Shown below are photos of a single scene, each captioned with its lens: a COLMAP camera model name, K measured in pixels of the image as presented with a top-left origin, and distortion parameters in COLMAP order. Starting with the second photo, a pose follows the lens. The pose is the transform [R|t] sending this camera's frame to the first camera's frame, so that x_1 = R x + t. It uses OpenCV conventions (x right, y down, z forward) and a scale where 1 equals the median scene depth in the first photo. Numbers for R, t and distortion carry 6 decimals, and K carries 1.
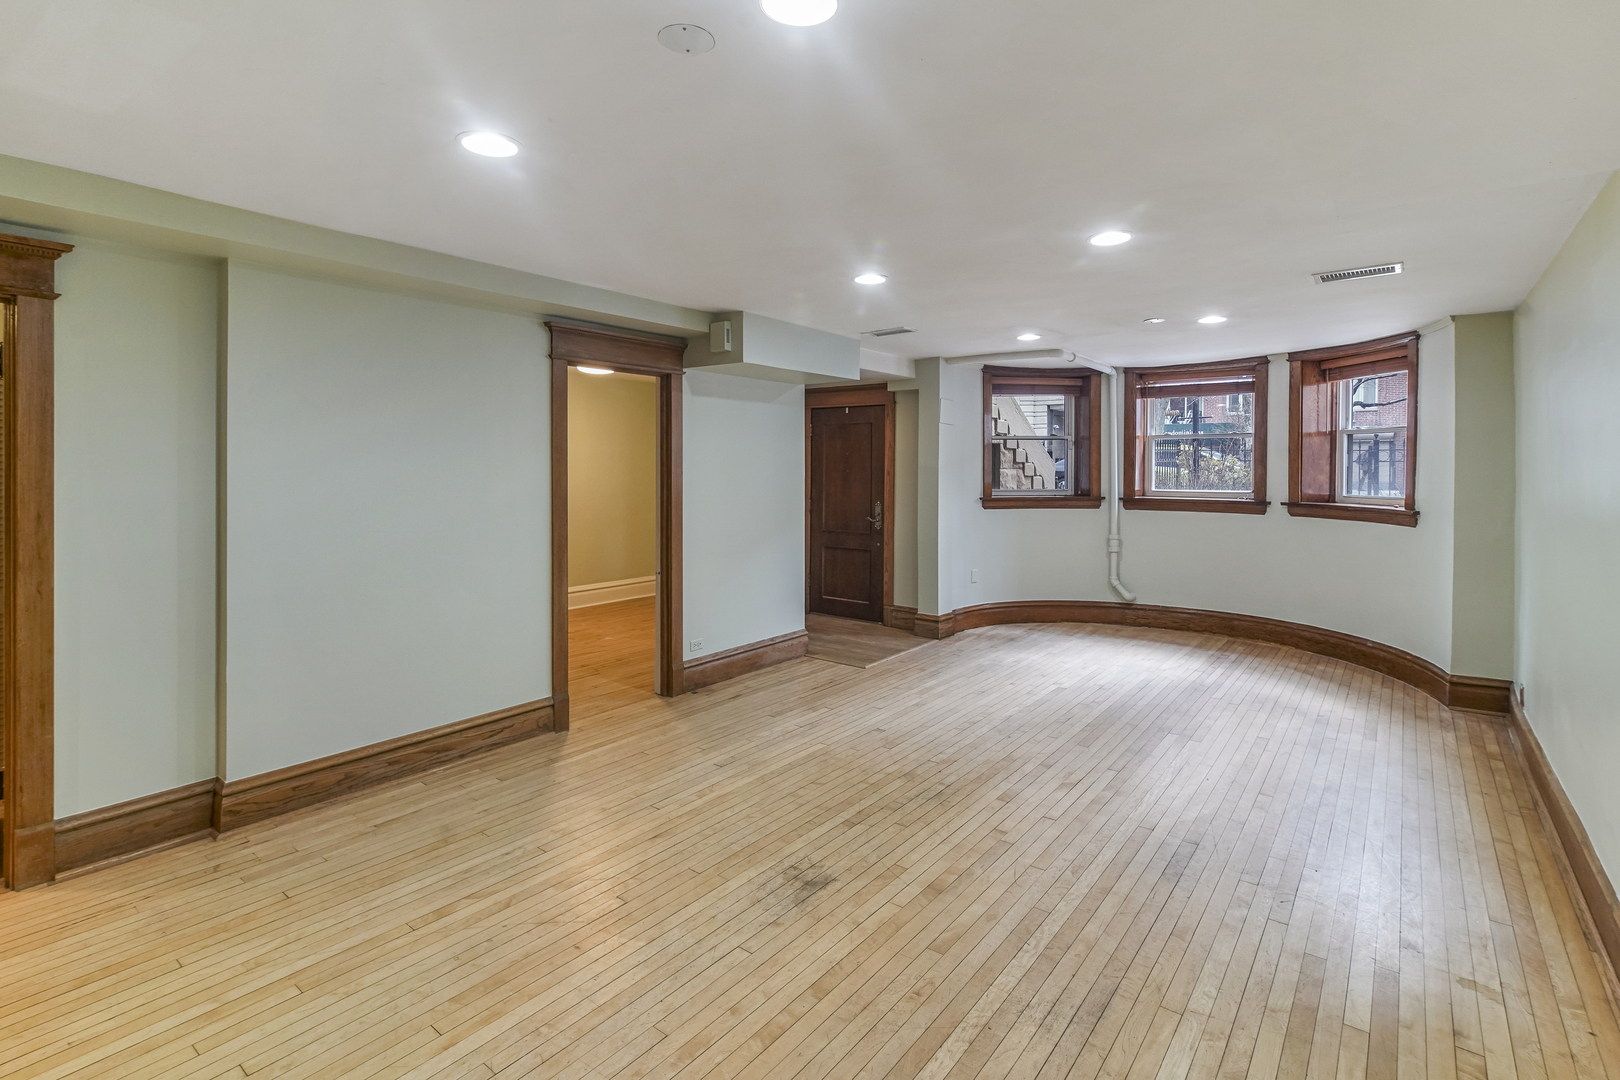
lens RADIAL K [[783.3, 0, 811.3], [0, 783.3, 470.5], [0, 0, 1]] dist [-0.000797, 0.000709]
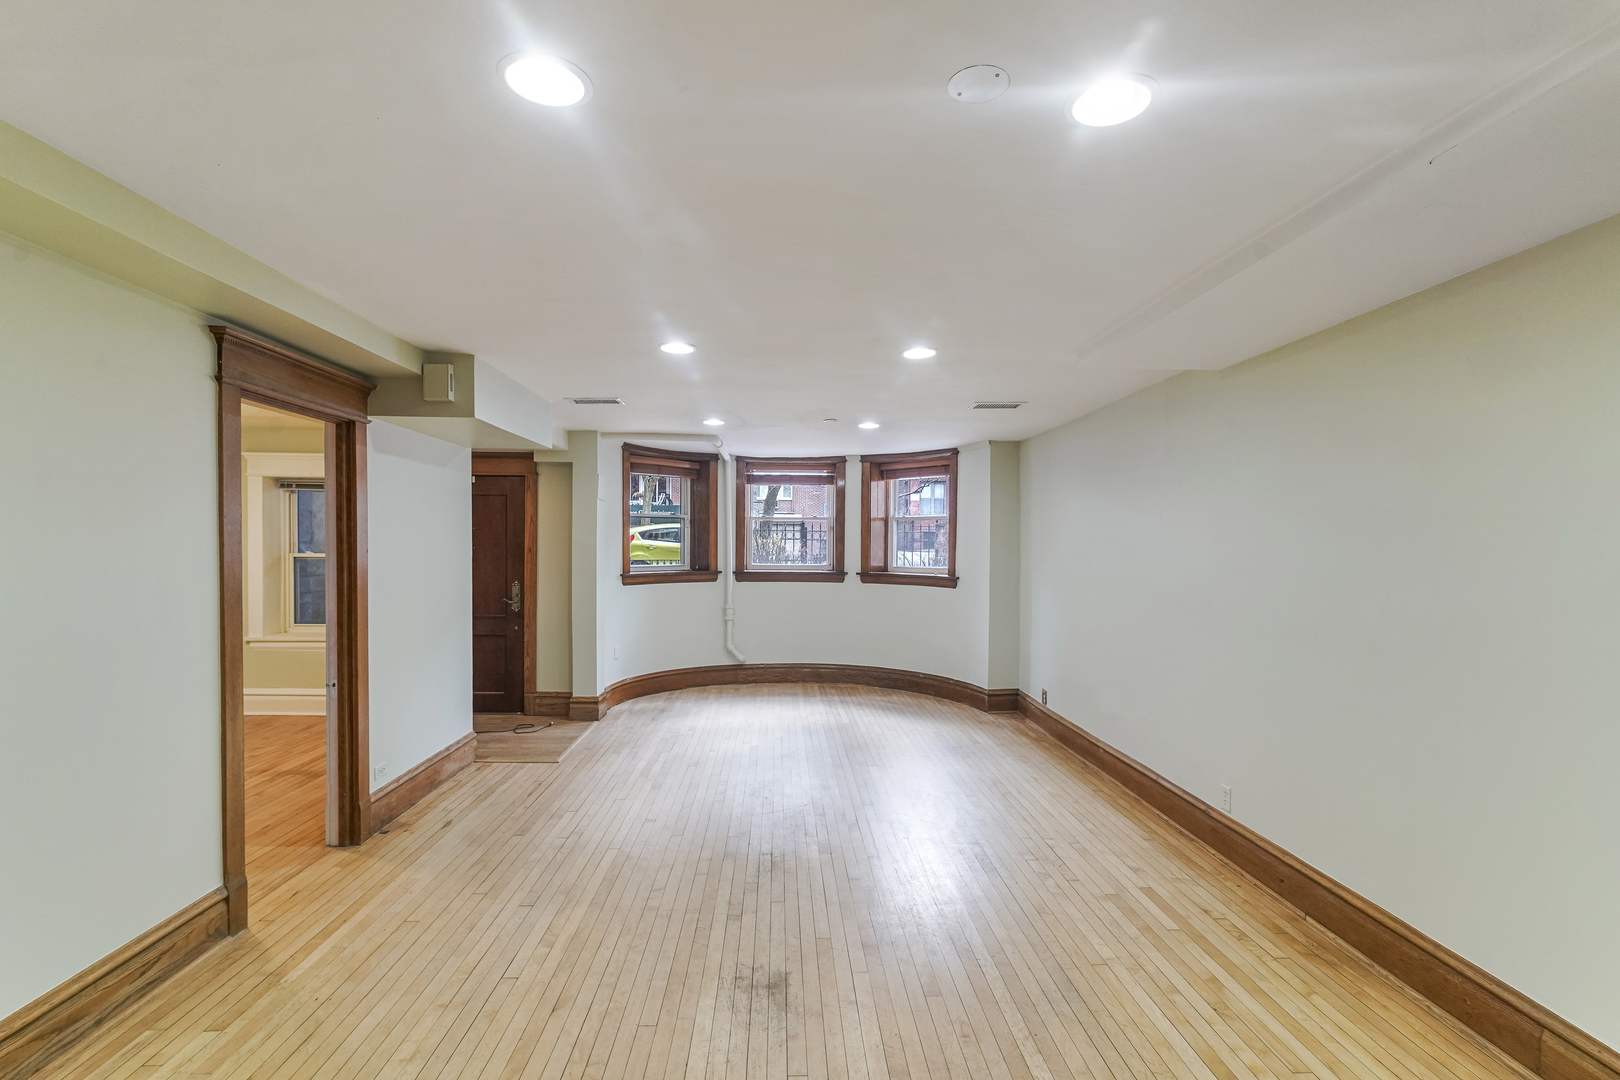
lens RADIAL K [[757.8, 0, 754.9], [0, 757.8, 554.0], [0, 0, 1]] dist [-0.000586, 0.000816]
pose [[0.762157, -0.006278, 0.647362, -0.336413], [-0.002363, 0.999919, 0.012480, -0.004593], [-0.647388, -0.011041, 0.762080, 0.175929]]
